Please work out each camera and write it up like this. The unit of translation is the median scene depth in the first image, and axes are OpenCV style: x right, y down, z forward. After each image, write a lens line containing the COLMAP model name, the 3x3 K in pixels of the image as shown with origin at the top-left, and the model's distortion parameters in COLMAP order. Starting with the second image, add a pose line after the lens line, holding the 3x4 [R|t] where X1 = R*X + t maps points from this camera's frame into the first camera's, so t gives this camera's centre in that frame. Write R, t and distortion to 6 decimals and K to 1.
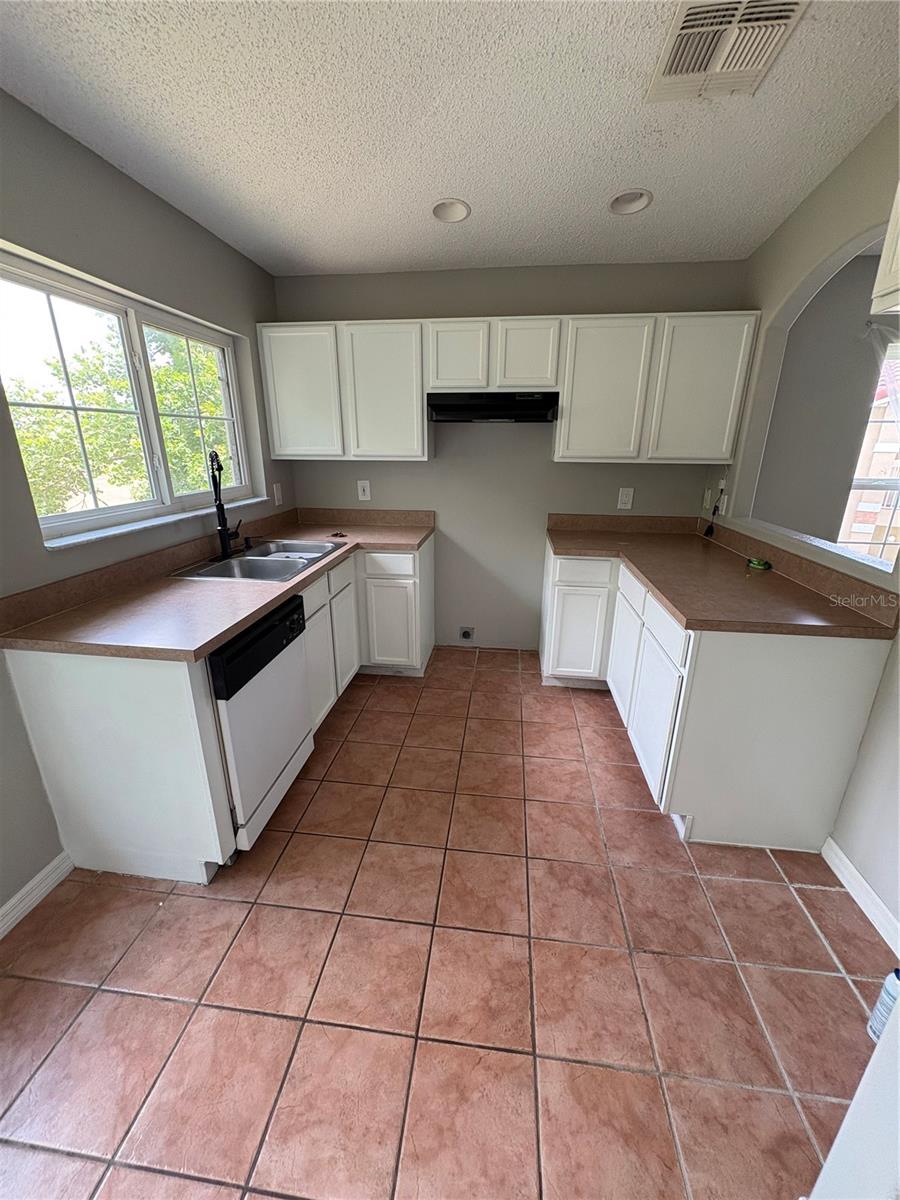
lens RADIAL K [[478.2, 0, 450.0], [0, 478.2, 600.0], [0, 0, 1]] dist [-0.002180, 0.000443]
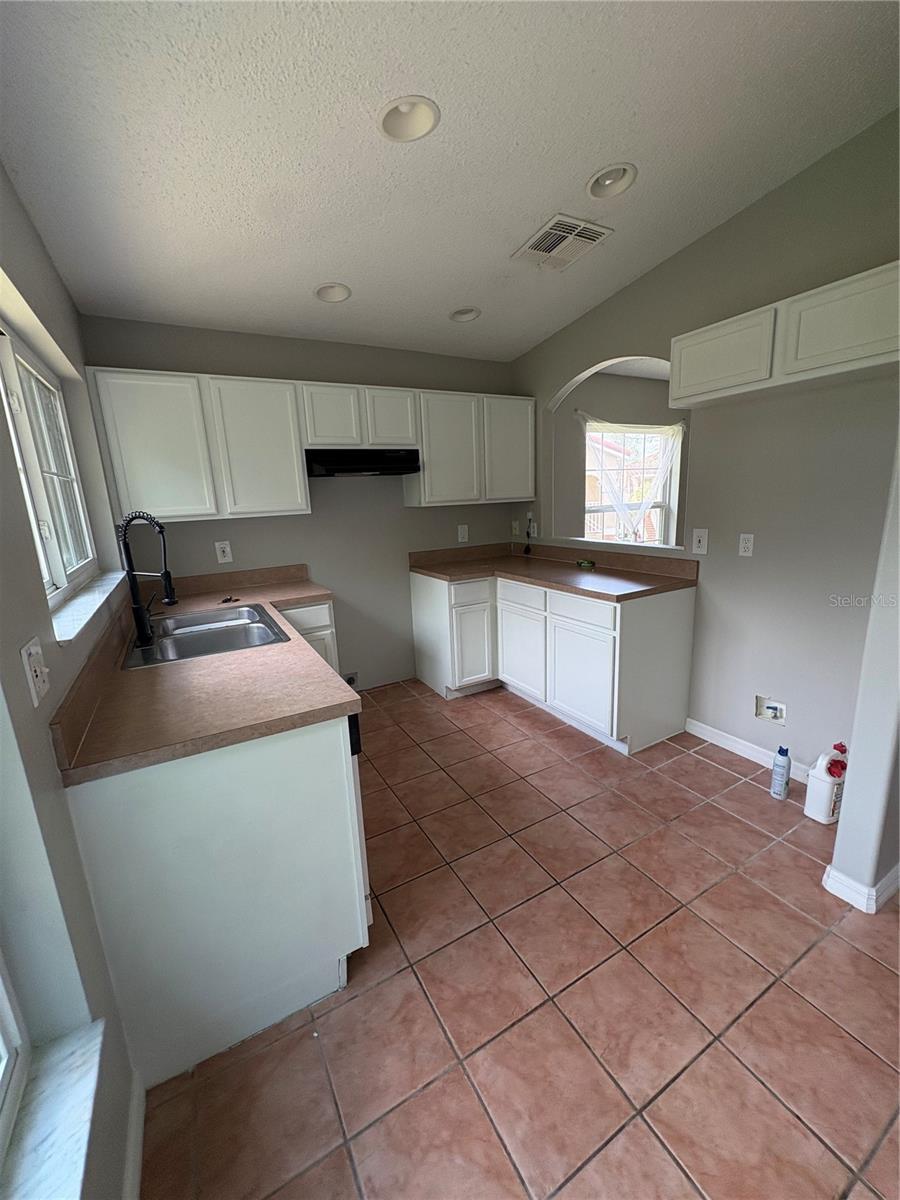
lens RADIAL K [[478.2, 0, 450.0], [0, 478.2, 600.0], [0, 0, 1]] dist [-0.002180, 0.000443]
pose [[0.802495, -0.168311, 0.572427, -0.711437], [0.233214, 0.971549, -0.041281, -0.004424], [-0.549193, 0.166626, 0.818916, 0.066111]]
